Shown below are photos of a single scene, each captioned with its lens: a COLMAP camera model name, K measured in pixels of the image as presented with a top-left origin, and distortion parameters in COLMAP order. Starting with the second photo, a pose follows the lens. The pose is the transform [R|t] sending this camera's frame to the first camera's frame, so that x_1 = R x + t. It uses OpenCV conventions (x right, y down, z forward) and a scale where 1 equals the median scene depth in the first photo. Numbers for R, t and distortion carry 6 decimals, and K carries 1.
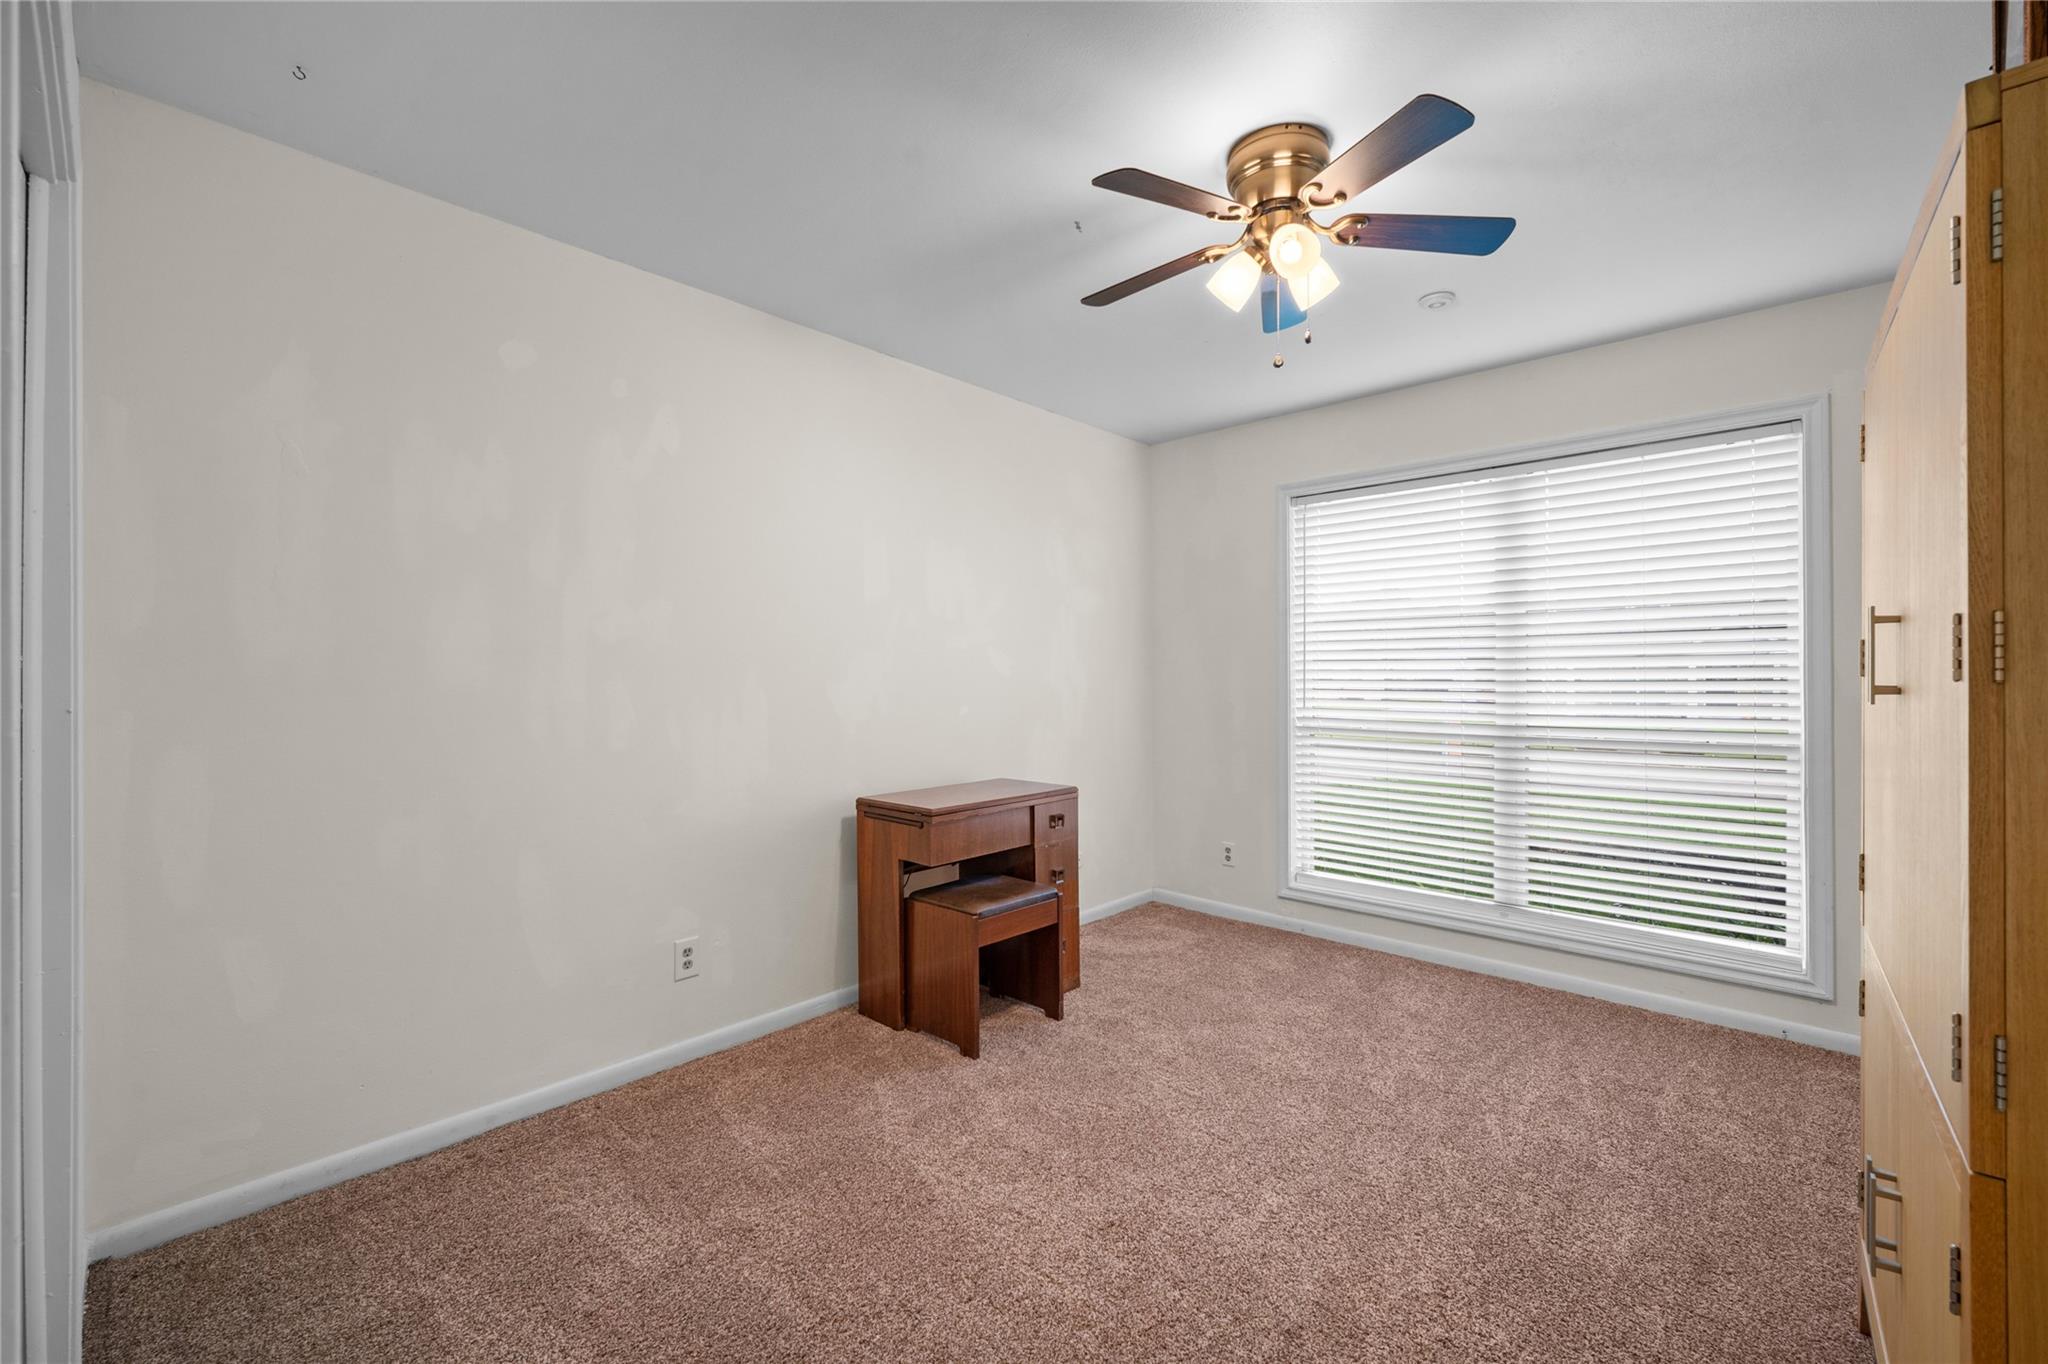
lens RADIAL K [[847.5, 0, 1020.0], [0, 847.5, 677.0], [0, 0, 1]] dist [-0.008868, 0.001673]
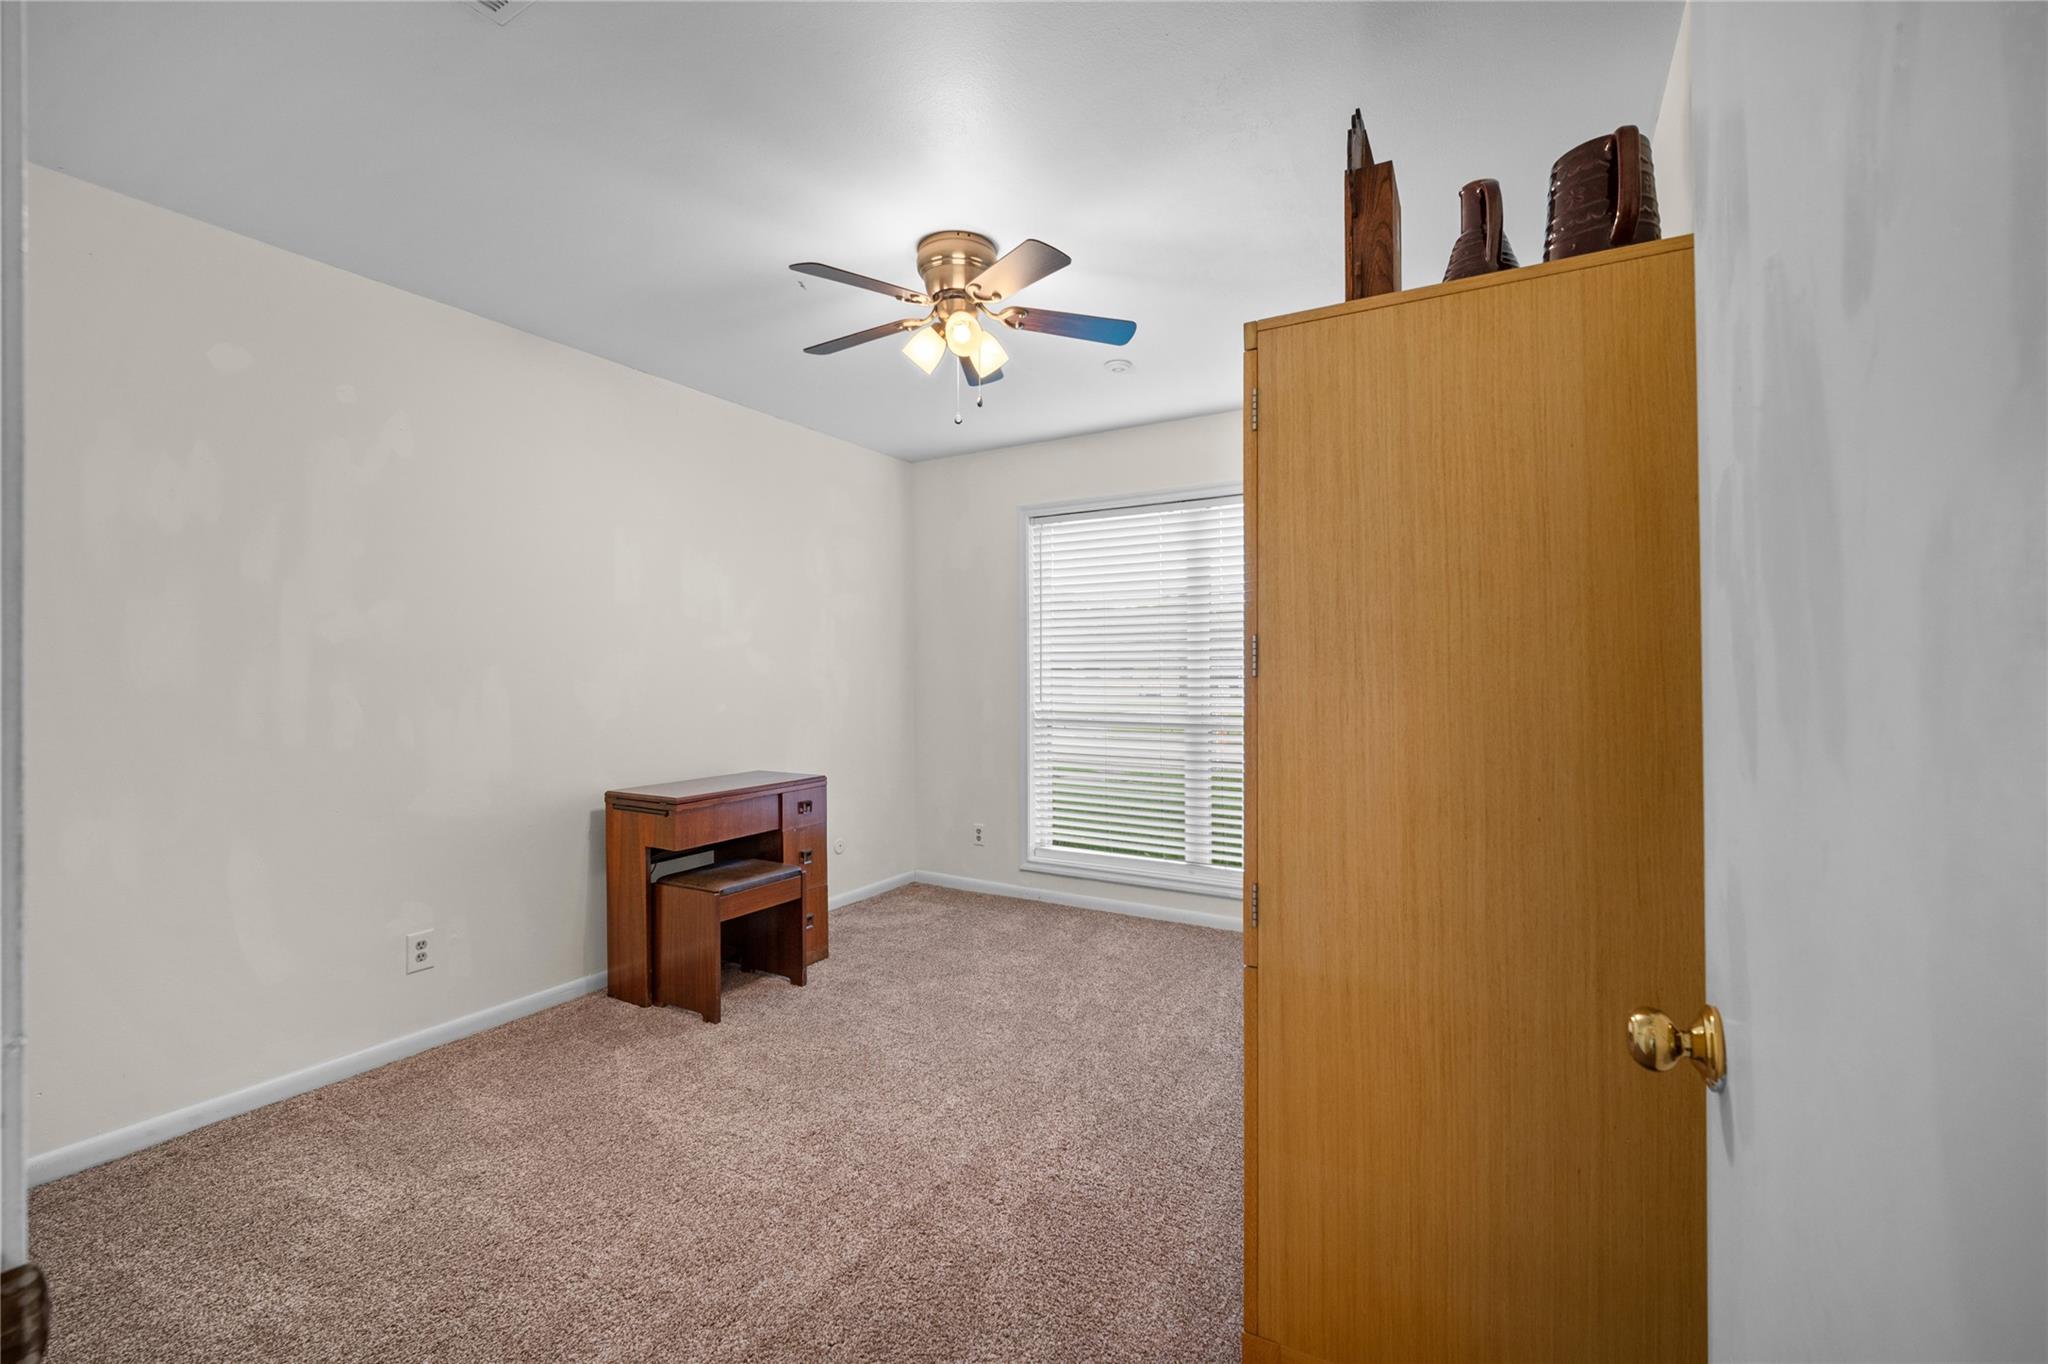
lens RADIAL K [[847.5, 0, 1024.3], [0, 847.5, 669.3], [0, 0, 1]] dist [-0.008868, 0.001673]
pose [[0.974758, -0.001644, 0.223259, 0.094628], [0.003420, 0.999966, -0.007567, 0.000544], [-0.223239, 0.008139, 0.974730, -0.168812]]
